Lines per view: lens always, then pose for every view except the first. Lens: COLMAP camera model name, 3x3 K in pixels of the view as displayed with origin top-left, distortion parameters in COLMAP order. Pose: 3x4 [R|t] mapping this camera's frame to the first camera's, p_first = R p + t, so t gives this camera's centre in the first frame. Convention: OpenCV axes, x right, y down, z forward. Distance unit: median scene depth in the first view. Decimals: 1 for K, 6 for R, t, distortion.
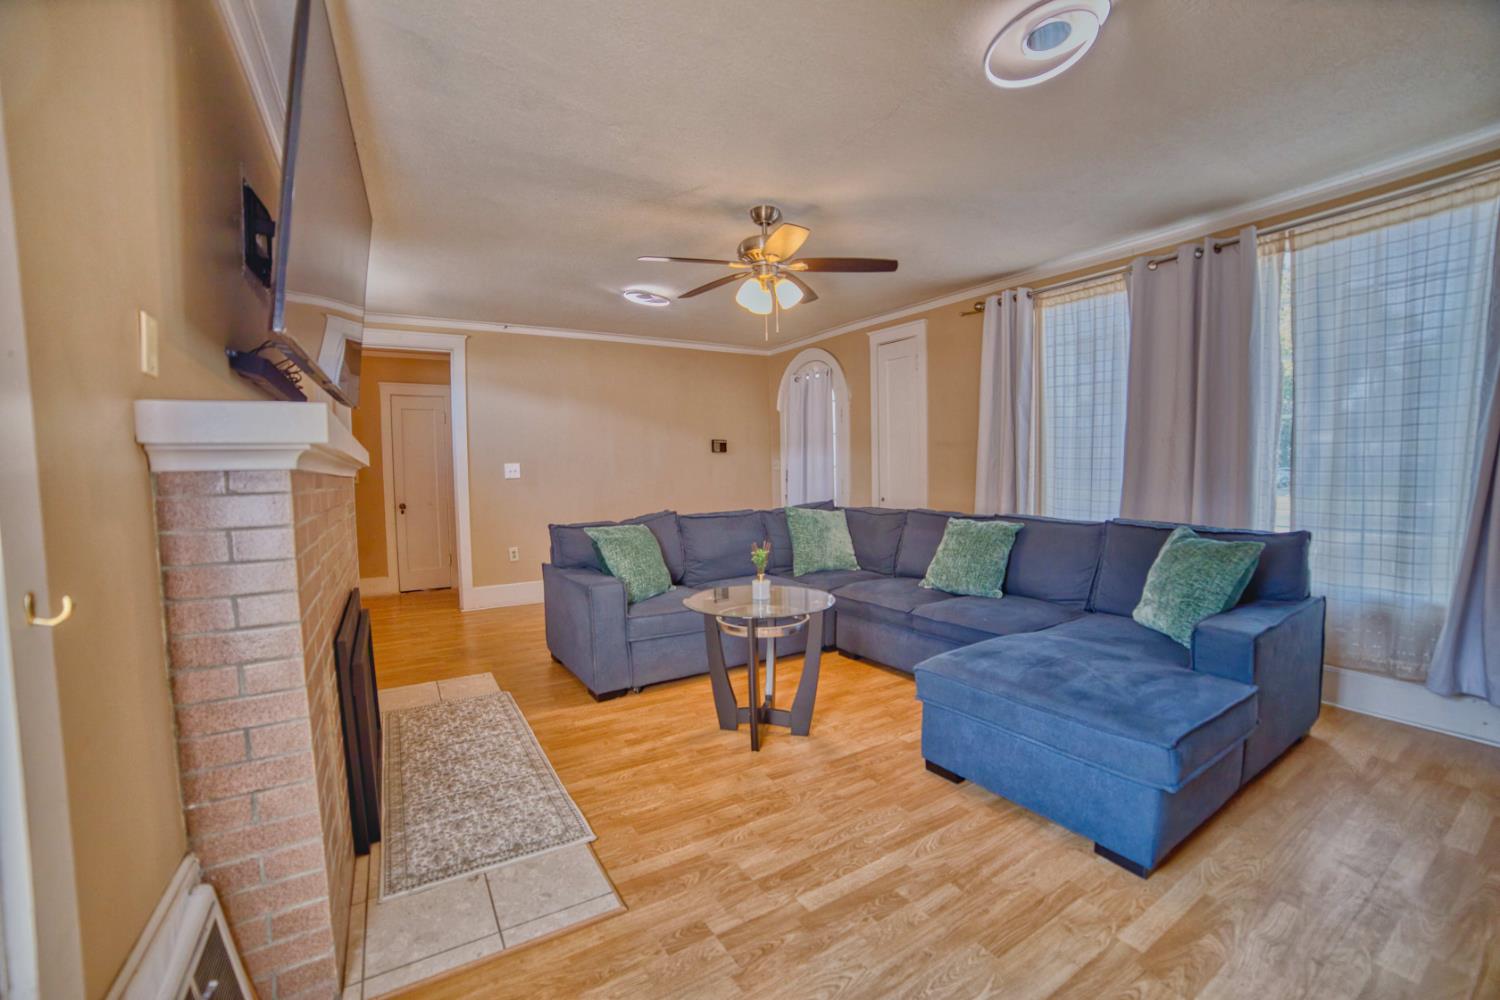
lens RADIAL K [[599.1, 0, 750.0], [0, 599.1, 500.0], [0, 0, 1]] dist [-0.106512, 0.034257]
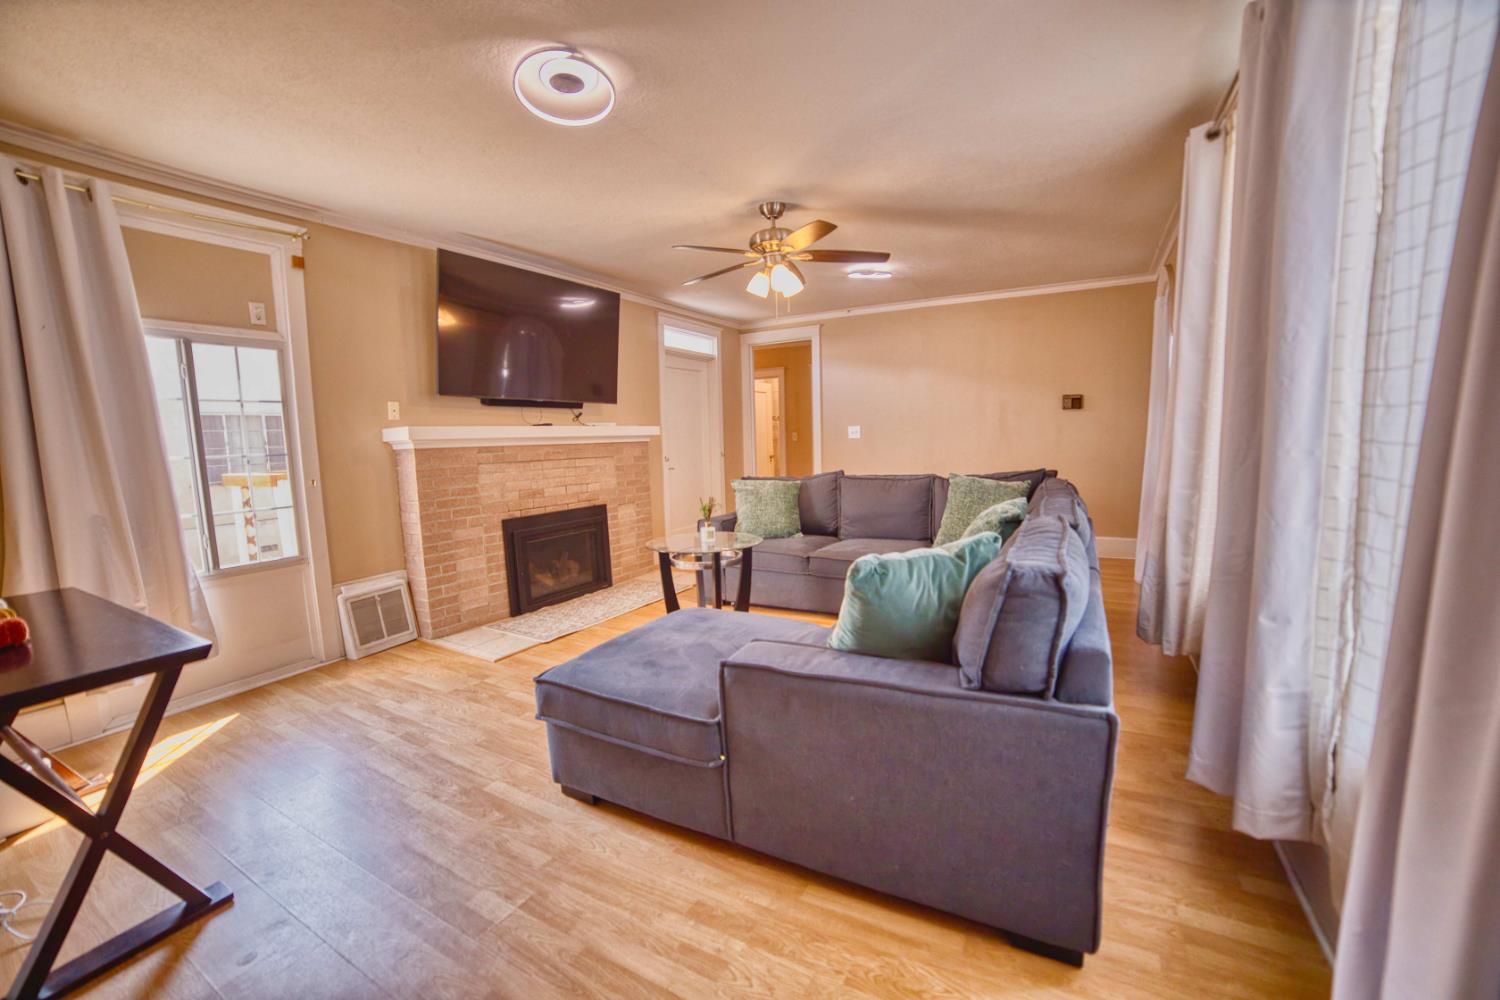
lens RADIAL K [[599.1, 0, 750.0], [0, 599.1, 500.0], [0, 0, 1]] dist [-0.106512, 0.034257]
pose [[0.494189, 0.091504, -0.864526, 1.334242], [-0.020360, 0.995391, 0.093717, -0.052701], [0.869116, -0.028712, 0.493774, 0.518497]]
